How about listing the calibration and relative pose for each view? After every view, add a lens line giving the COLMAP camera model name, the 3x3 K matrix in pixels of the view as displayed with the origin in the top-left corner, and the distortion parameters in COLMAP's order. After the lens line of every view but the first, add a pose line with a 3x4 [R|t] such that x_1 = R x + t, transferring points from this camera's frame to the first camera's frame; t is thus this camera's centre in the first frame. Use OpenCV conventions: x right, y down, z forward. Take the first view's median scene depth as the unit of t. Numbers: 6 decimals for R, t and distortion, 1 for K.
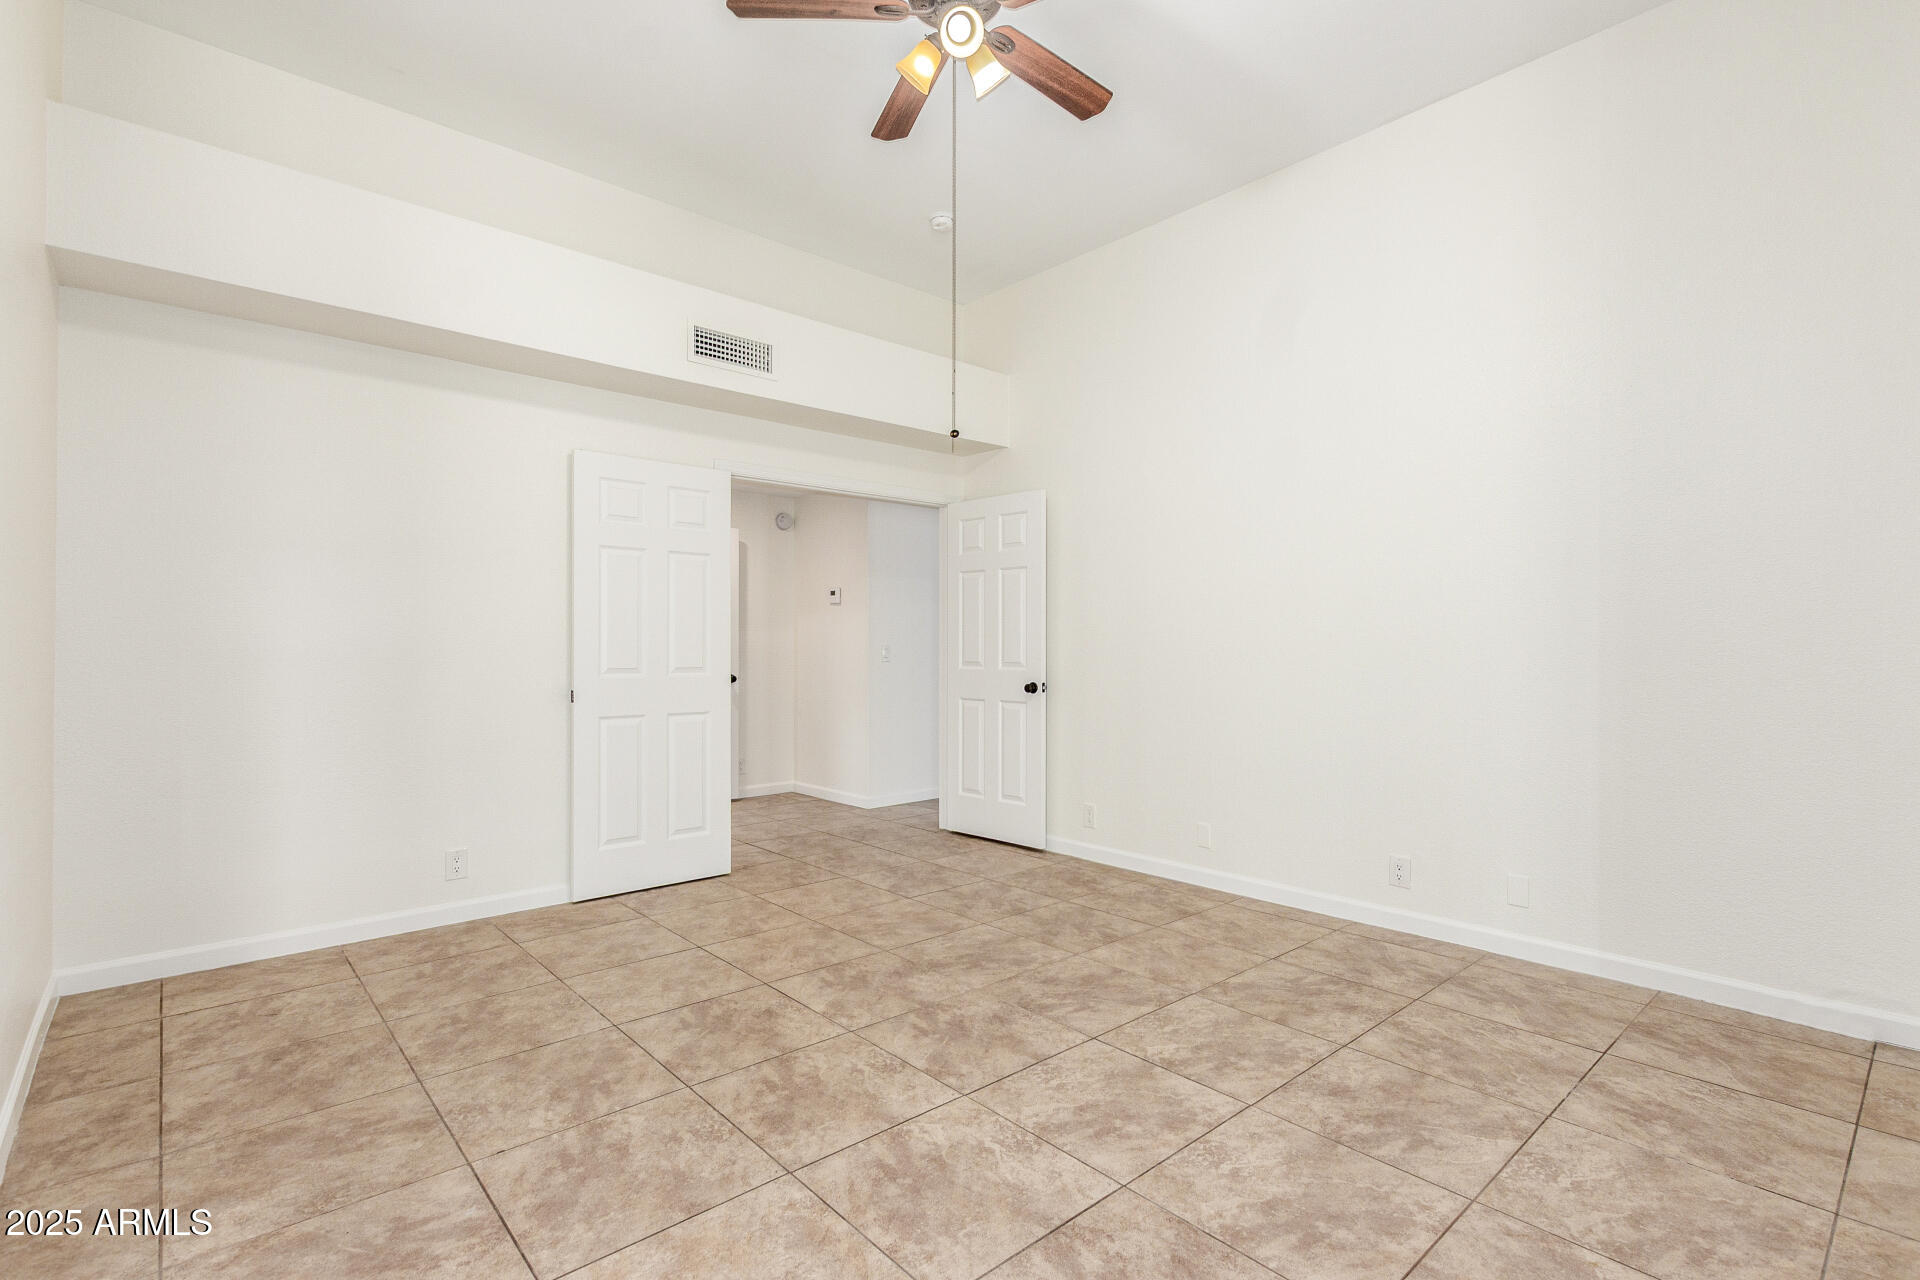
lens RADIAL K [[892.9, 0, 962.5], [0, 892.9, 646.1], [0, 0, 1]] dist [0.002259, -0.000515]
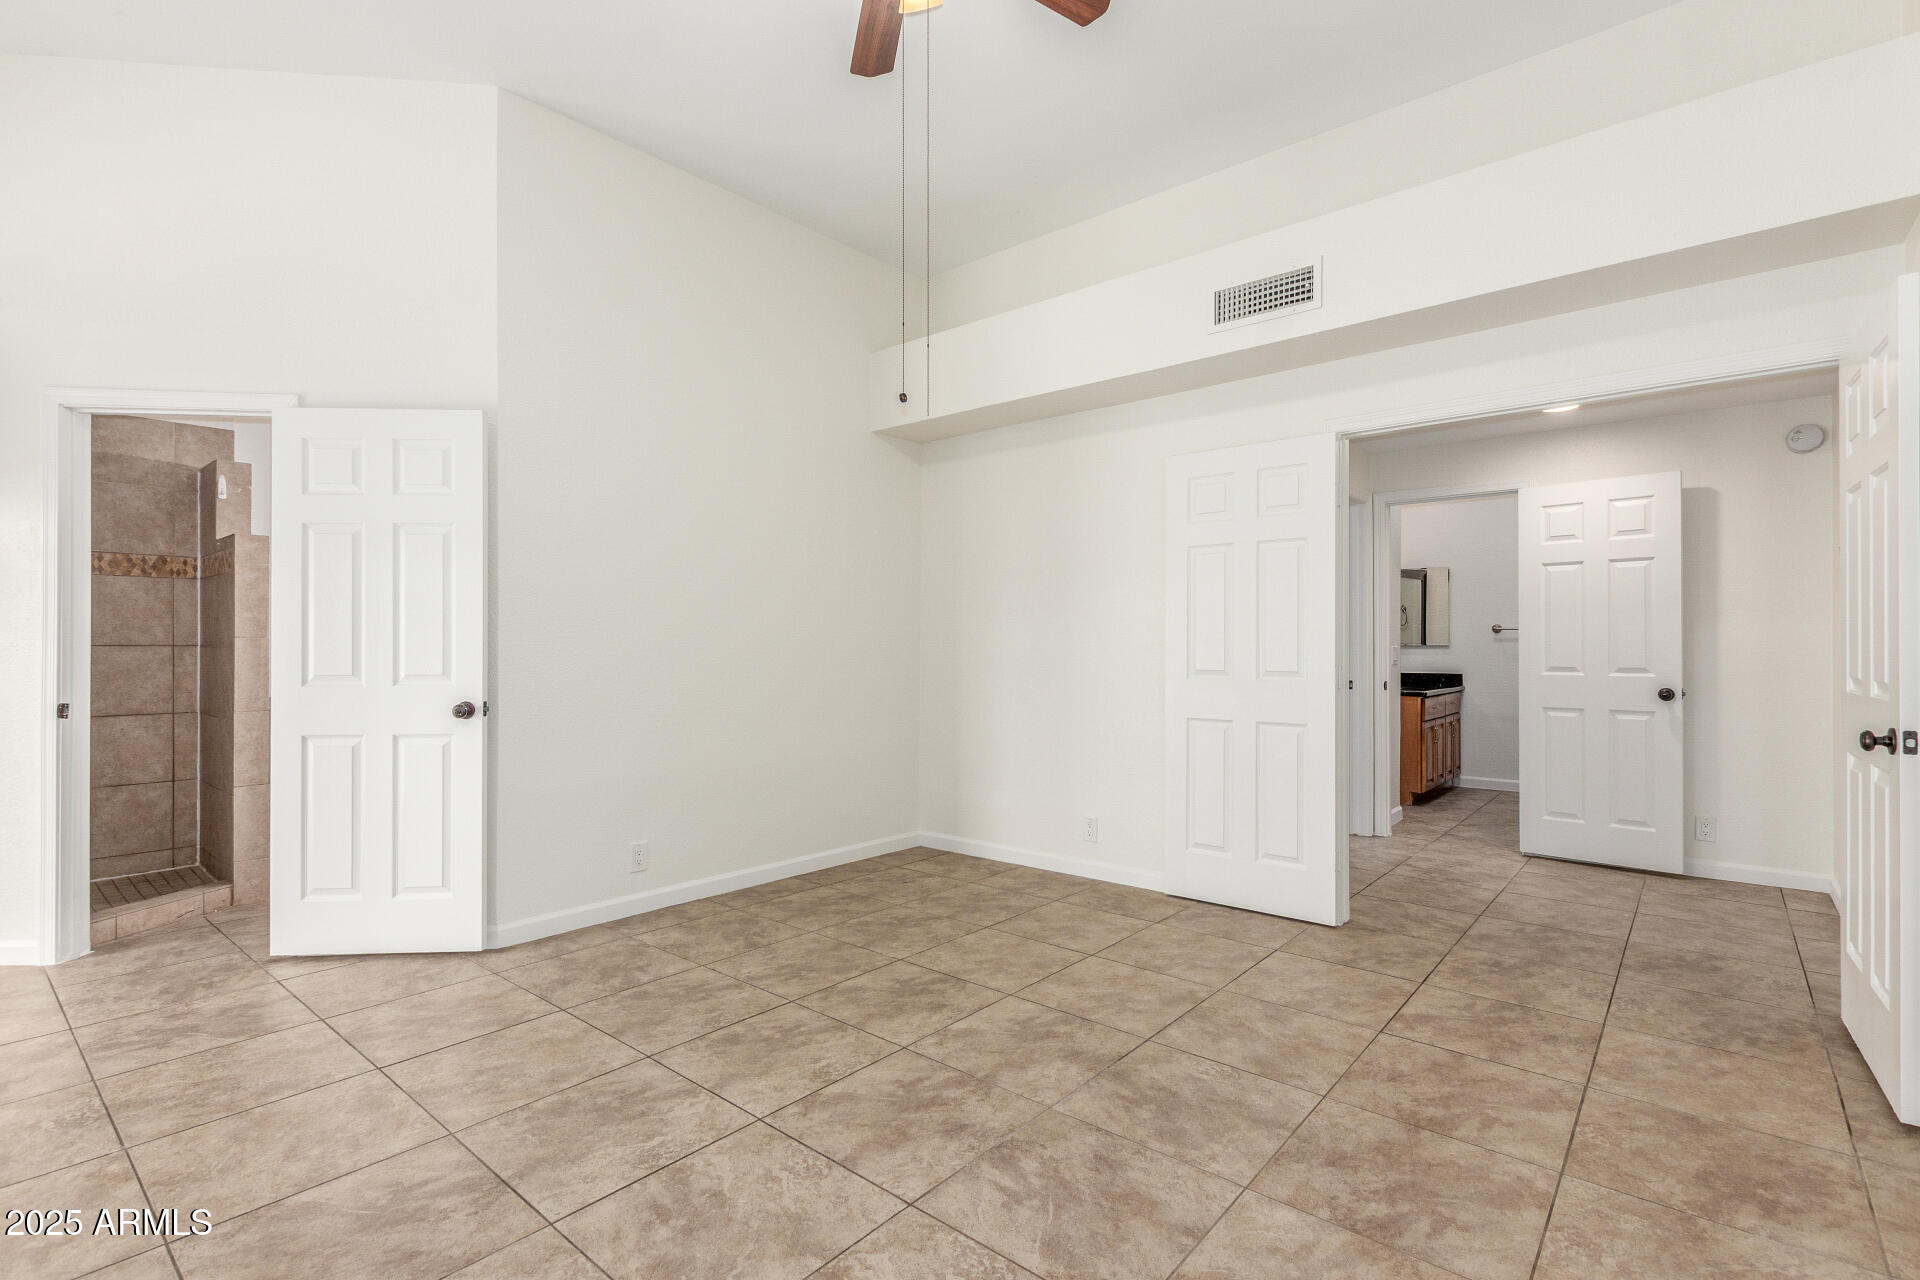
lens RADIAL K [[892.9, 0, 962.5], [0, 892.9, 646.1], [0, 0, 1]] dist [0.002259, -0.000515]
pose [[0.136632, -0.002961, -0.990618, 0.809756], [0.000603, 0.999996, -0.002906, 0.002803], [0.990622, -0.000201, 0.136633, 0.902434]]
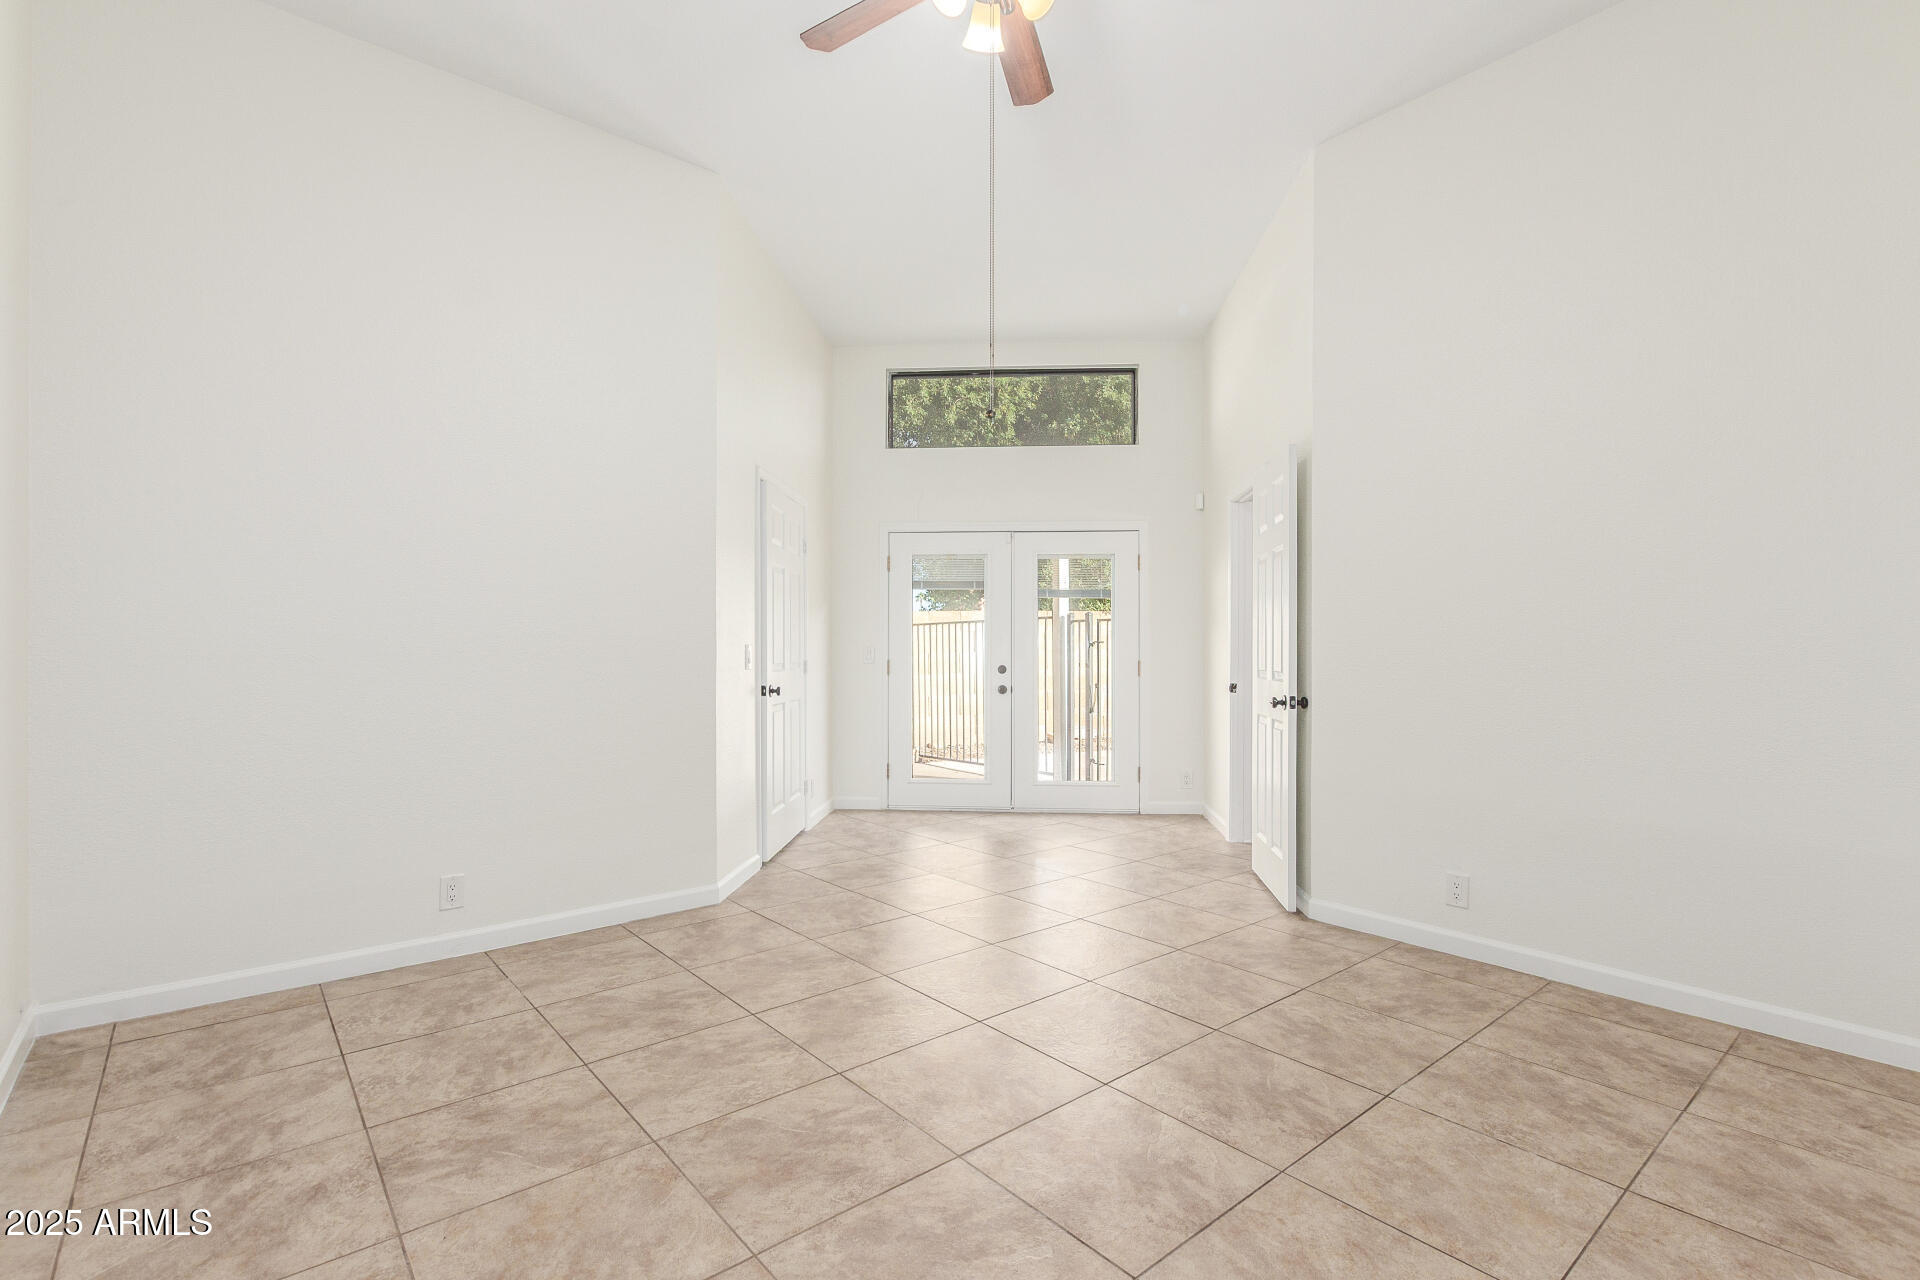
lens RADIAL K [[860.3, 0, 960.0], [0, 860.3, 640.0], [0, 0, 1]] dist [0.001584, -0.000735]
pose [[-0.999487, -0.001664, 0.031978, -0.006316], [-0.002048, 0.999926, -0.011999, -0.001583], [-0.031956, -0.012058, -0.999417, 1.811925]]
